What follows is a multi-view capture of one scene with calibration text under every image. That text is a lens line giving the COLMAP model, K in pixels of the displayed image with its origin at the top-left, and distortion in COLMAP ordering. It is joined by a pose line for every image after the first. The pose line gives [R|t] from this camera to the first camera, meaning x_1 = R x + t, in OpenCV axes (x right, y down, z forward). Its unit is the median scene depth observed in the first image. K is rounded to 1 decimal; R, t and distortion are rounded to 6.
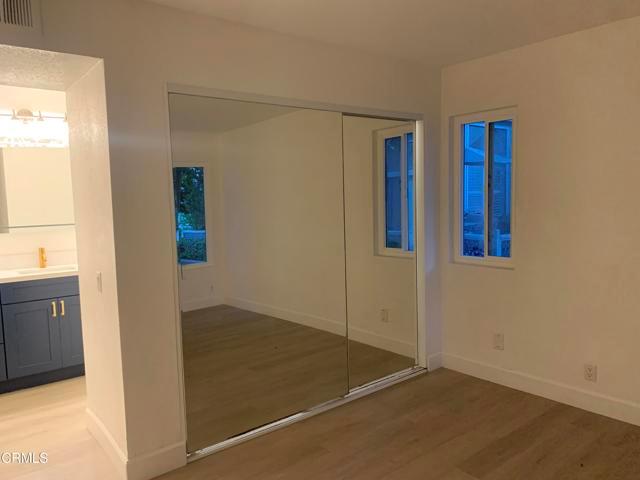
lens RADIAL K [[490.2, 0, 317.8], [0, 490.2, 240.3], [0, 0, 1]] dist [0.004899, 0.002303]
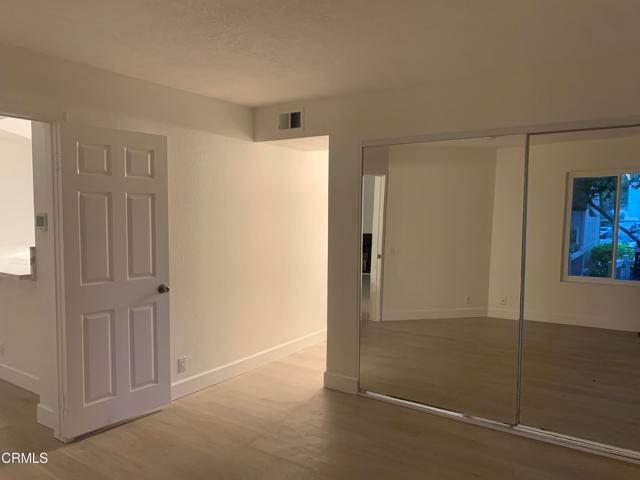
lens RADIAL K [[490.2, 0, 317.8], [0, 490.2, 240.3], [0, 0, 1]] dist [0.004899, 0.002303]
pose [[0.266736, 0.086294, -0.959899, 0.909905], [-0.094090, 0.993557, 0.063174, -0.075855], [0.959166, 0.073466, 0.273137, 0.370429]]
